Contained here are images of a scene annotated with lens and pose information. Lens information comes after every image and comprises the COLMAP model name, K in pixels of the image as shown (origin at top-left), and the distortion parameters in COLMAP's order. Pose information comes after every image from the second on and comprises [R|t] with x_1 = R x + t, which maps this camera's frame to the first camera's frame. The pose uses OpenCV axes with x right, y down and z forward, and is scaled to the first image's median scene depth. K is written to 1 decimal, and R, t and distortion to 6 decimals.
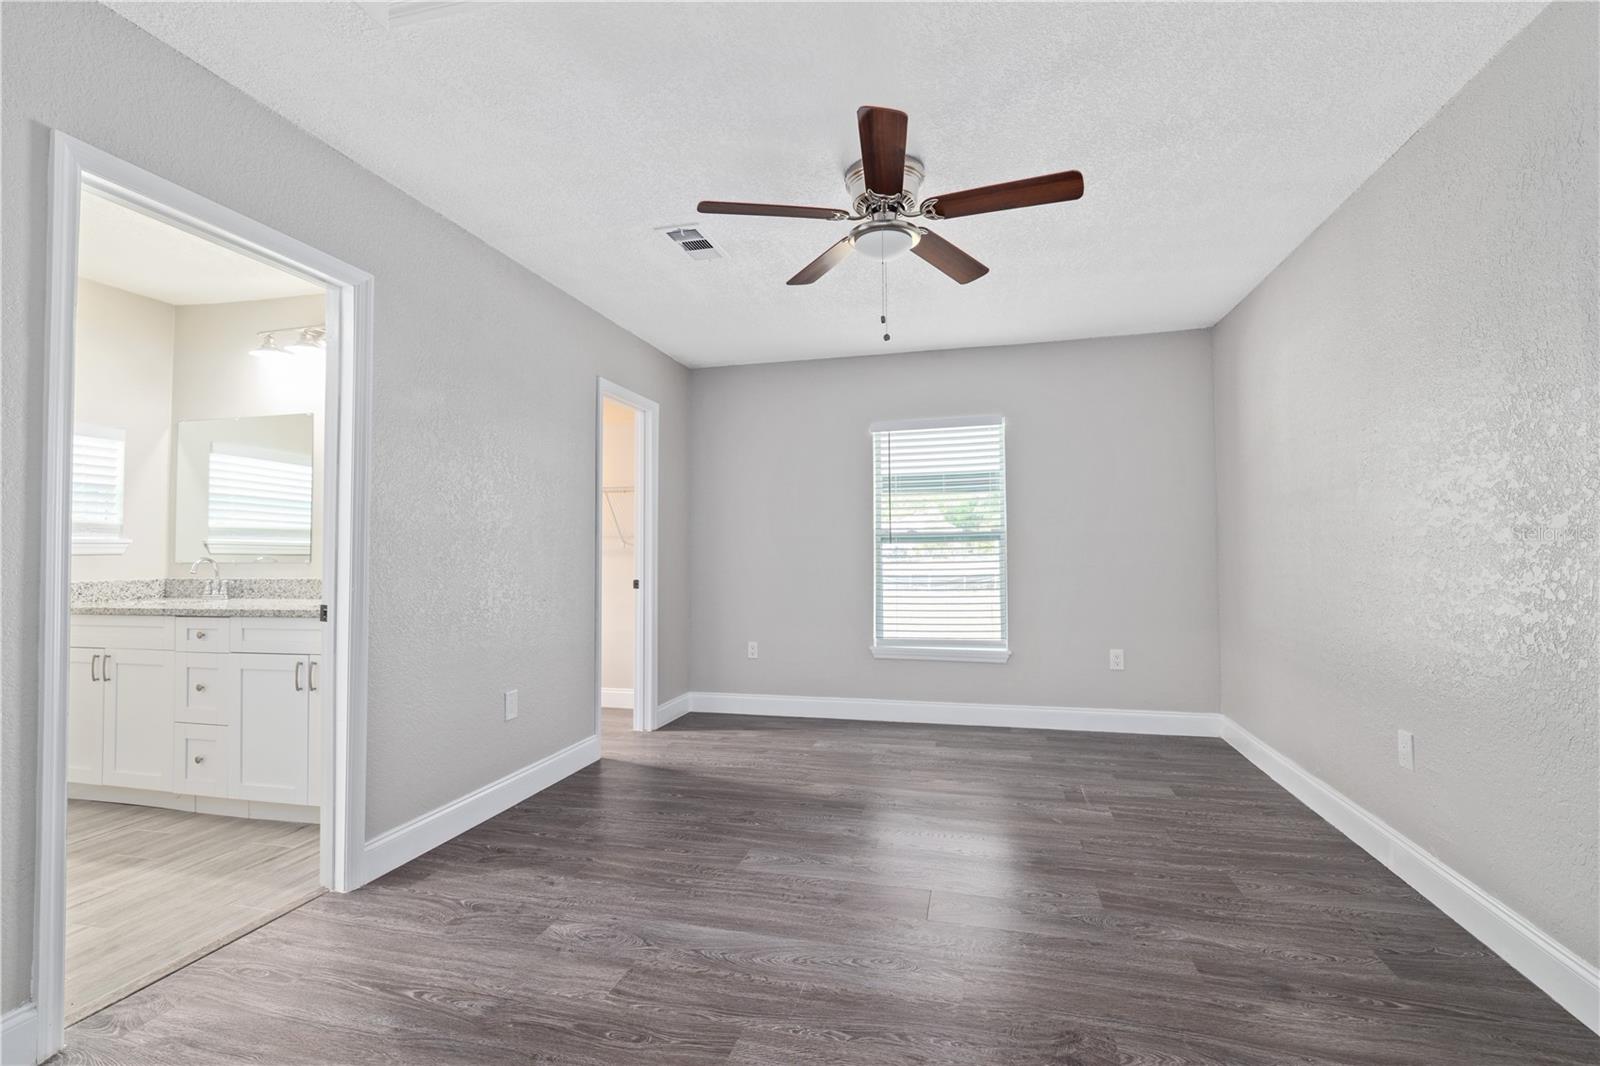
lens RADIAL K [[686.5, 0, 787.5], [0, 686.5, 528.0], [0, 0, 1]] dist [0.000071, 0.000073]
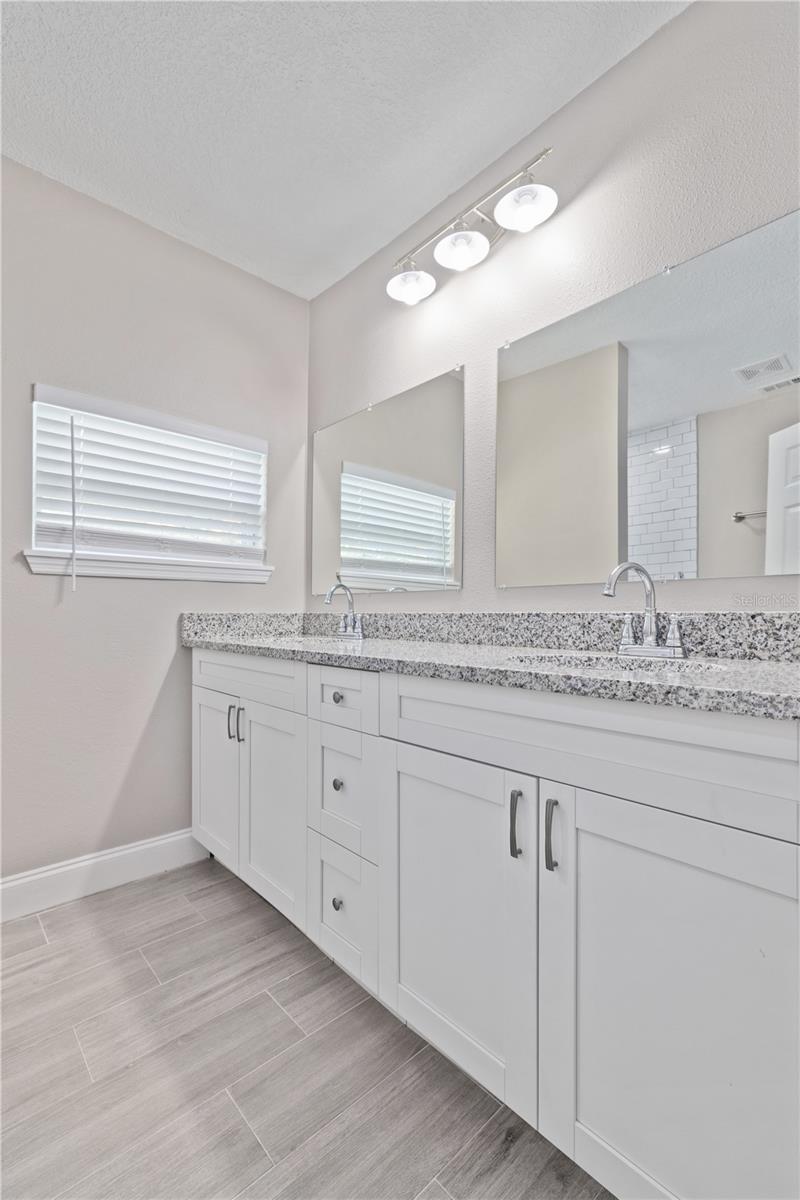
lens RADIAL K [[514.9, 0, 373.6], [0, 514.9, 612.5], [0, 0, 1]] dist [0.000071, 0.000073]
pose [[0.812172, 0.012233, -0.583290, -0.472644], [0.003601, 0.999656, 0.025979, 0.058868], [0.583407, -0.023200, 0.811848, 0.544613]]
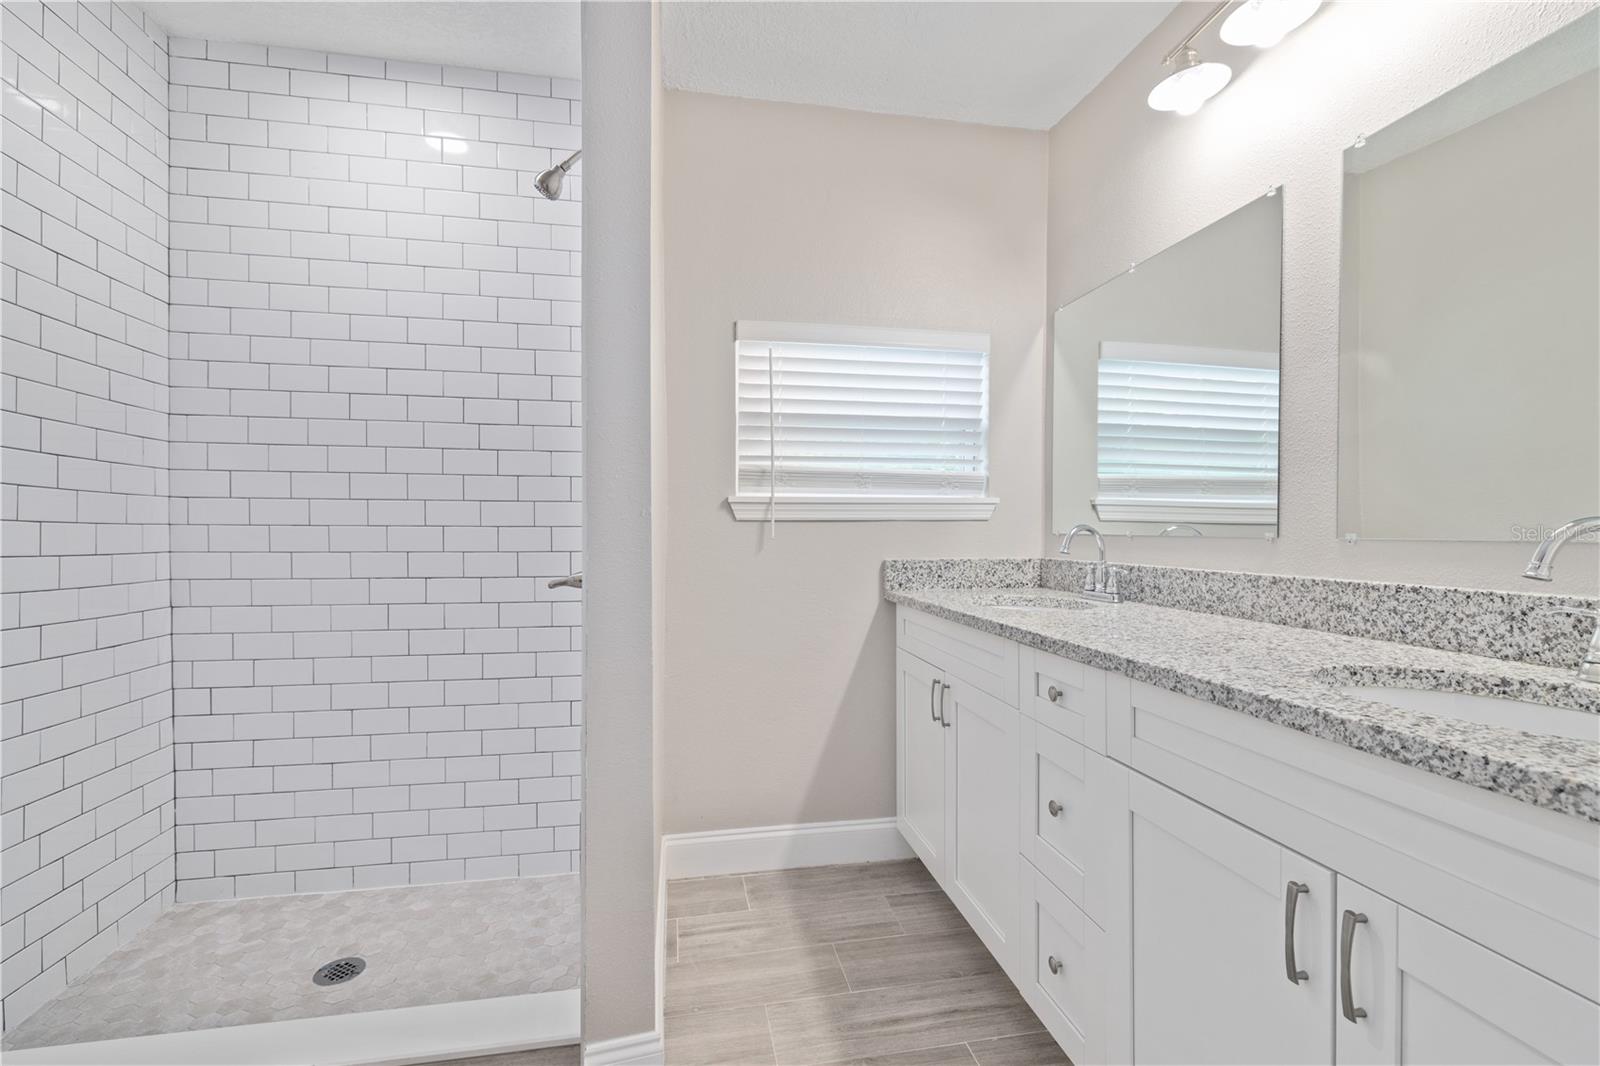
lens RADIAL K [[686.5, 0, 788.9], [0, 686.5, 531.5], [0, 0, 1]] dist [0.000071, 0.000073]
pose [[0.393369, 0.010738, -0.919318, -0.422368], [0.026441, 0.999386, 0.022987, 0.028556], [0.919001, -0.033351, 0.392843, 0.551388]]
